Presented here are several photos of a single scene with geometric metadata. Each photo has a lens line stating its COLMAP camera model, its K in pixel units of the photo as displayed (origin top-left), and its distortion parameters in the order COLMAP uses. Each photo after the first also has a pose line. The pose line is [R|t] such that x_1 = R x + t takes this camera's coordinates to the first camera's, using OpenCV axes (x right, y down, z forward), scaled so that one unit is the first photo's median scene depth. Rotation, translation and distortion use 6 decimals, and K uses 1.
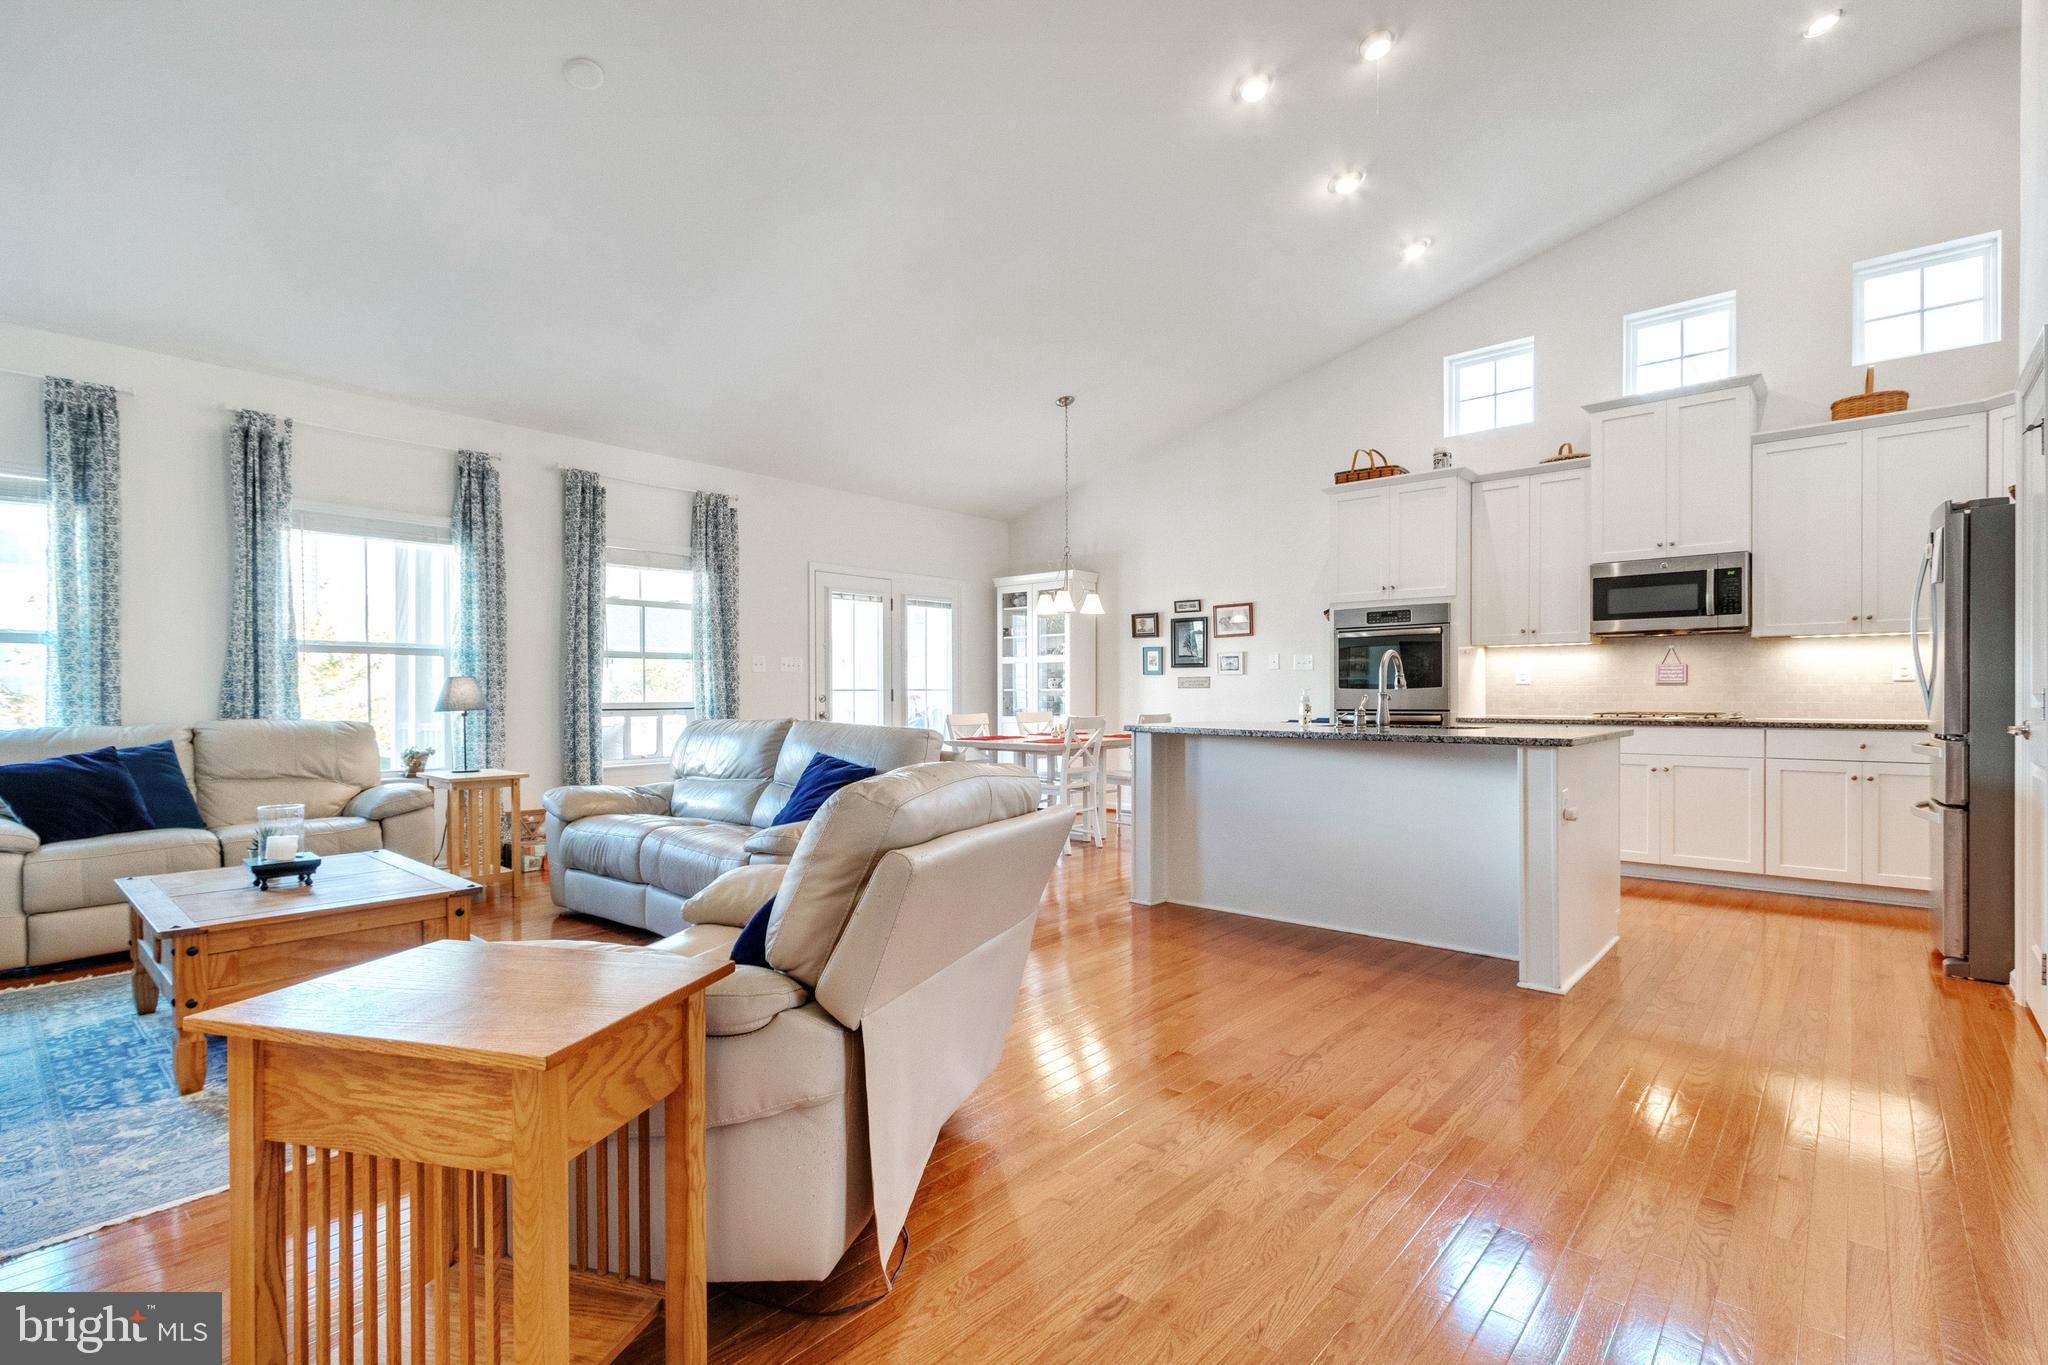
lens RADIAL K [[941.2, 0, 1044.0], [0, 941.2, 692.8], [0, 0, 1]] dist [-0.001342, 0.000030]
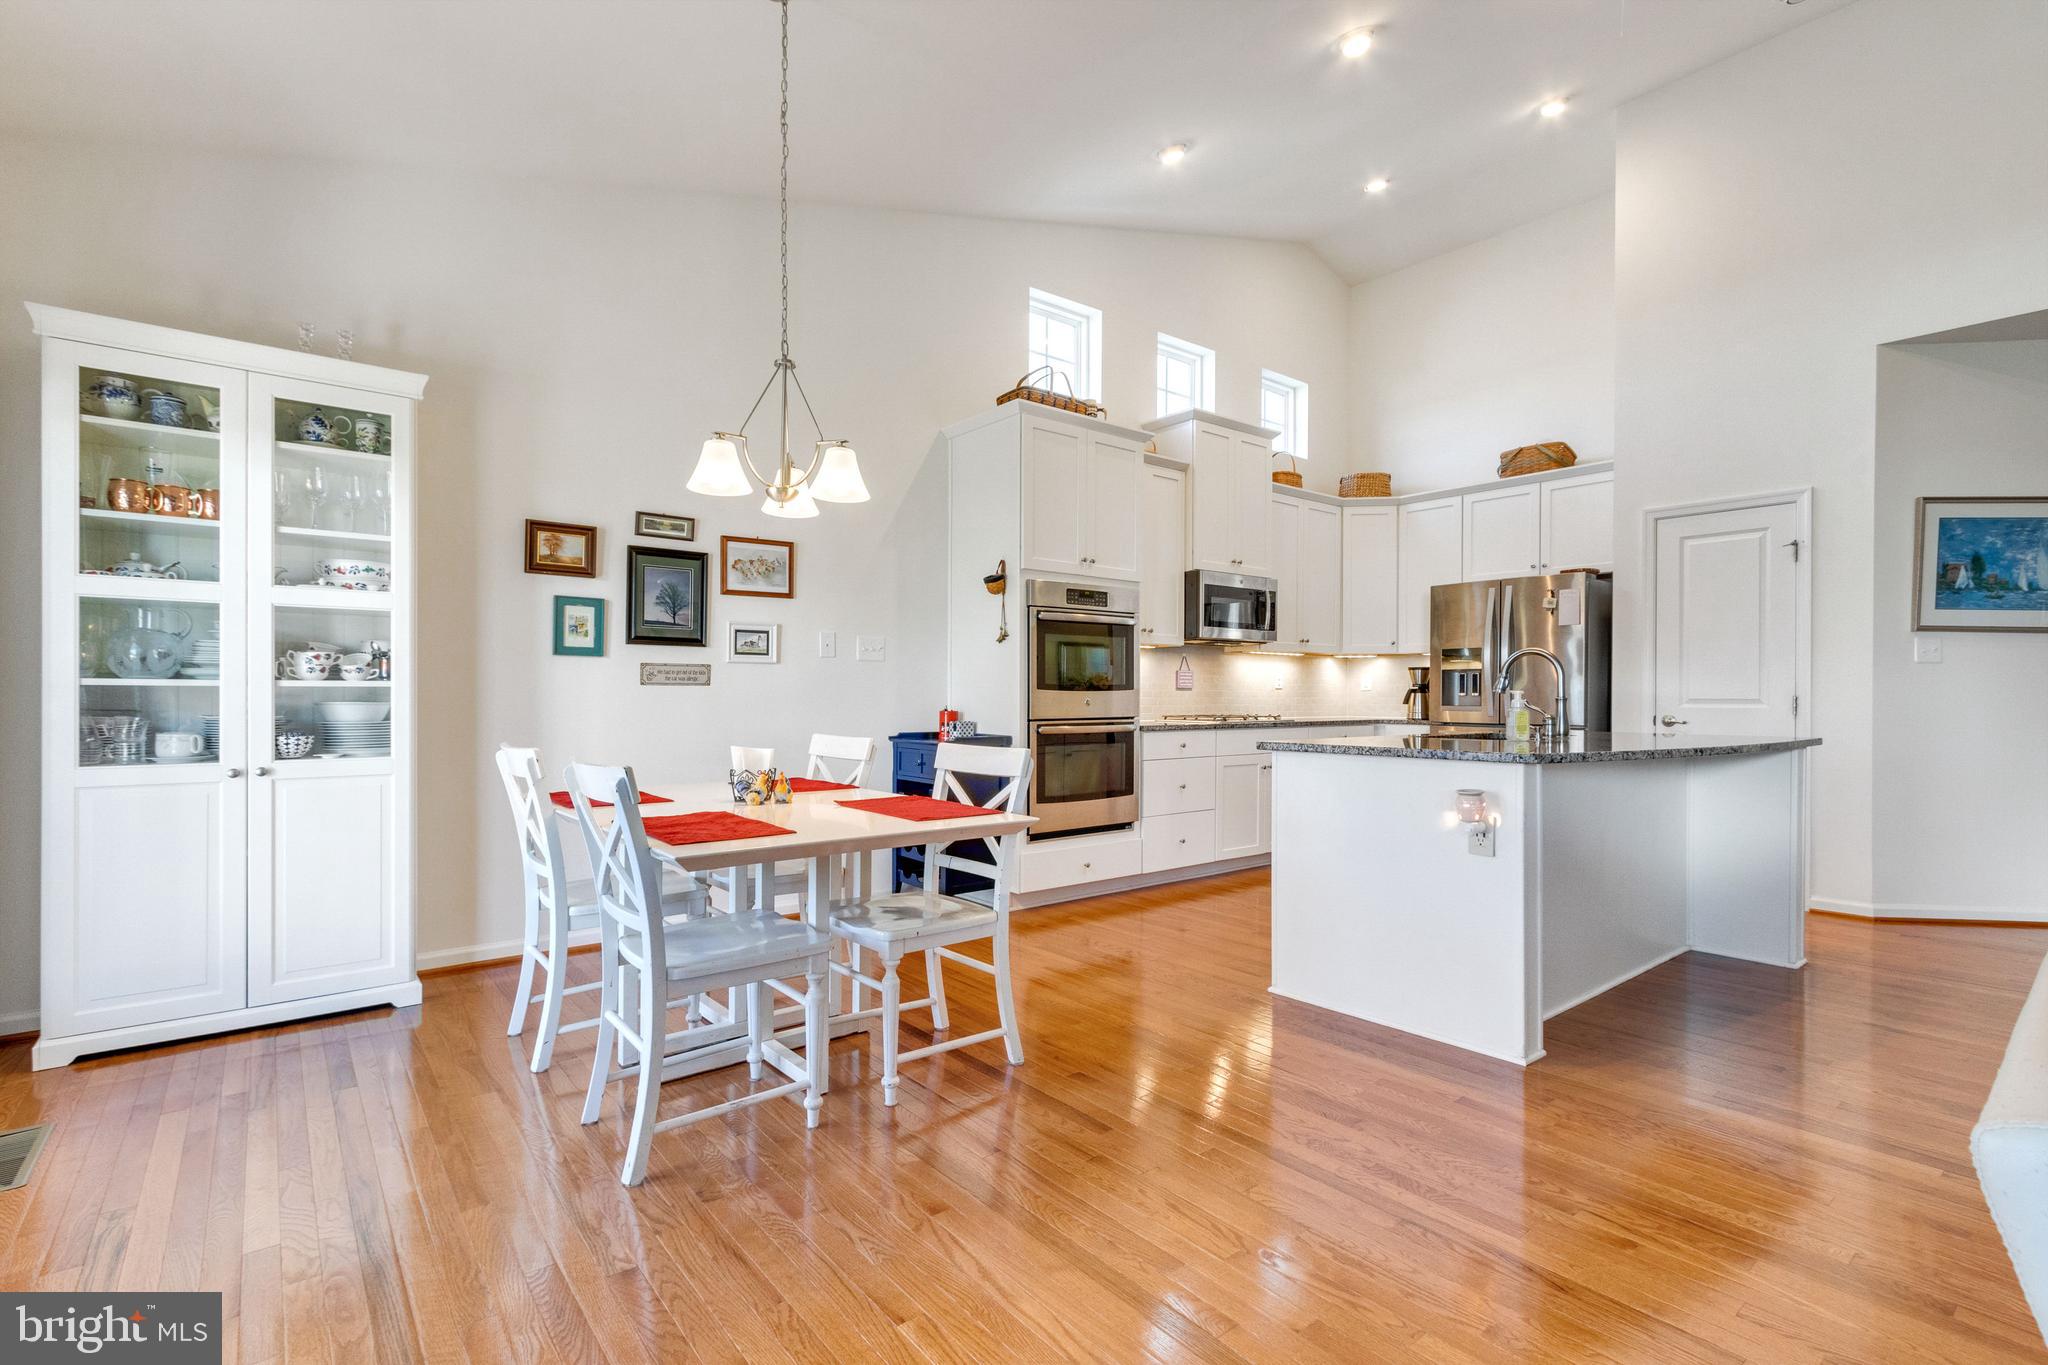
lens RADIAL K [[941.2, 0, 1026.9], [0, 941.2, 704.3], [0, 0, 1]] dist [-0.001342, 0.000030]
pose [[0.201360, -0.001975, 0.979515, -0.372666], [-0.001762, 0.999996, 0.002379, 0.004806], [-0.979516, -0.002205, 0.201355, 0.837506]]
